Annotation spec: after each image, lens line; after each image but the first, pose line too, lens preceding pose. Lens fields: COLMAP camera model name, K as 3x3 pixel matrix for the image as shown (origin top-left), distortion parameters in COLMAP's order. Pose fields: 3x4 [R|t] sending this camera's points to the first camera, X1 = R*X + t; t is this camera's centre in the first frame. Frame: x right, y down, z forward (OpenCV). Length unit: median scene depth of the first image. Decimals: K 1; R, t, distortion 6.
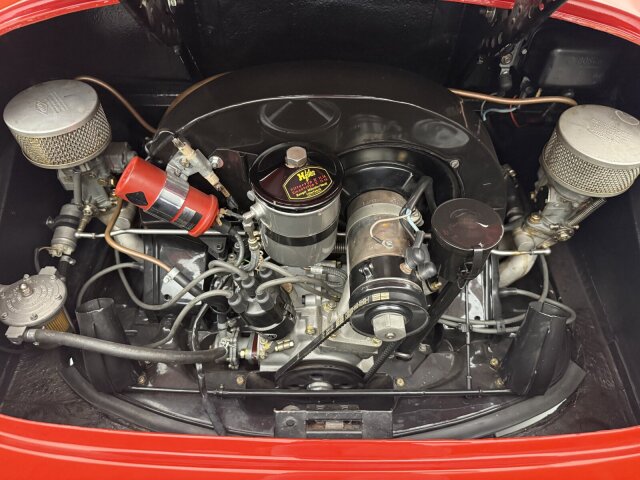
lens RADIAL K [[452.0, 0, 318.4], [0, 452.0, 253.5], [0, 0, 1]] dist [0.094745, -0.189513]
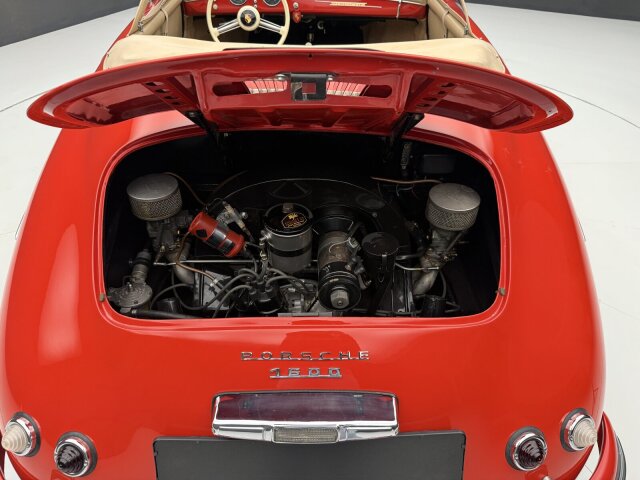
lens RADIAL K [[452.0, 0, 318.4], [0, 452.0, 253.5], [0, 0, 1]] dist [0.094745, -0.189513]
pose [[0.999735, -0.014814, 0.017622, 0.038551], [0.018292, 0.975926, -0.217333, 0.345027], [-0.013978, 0.217598, 0.975938, -0.735613]]
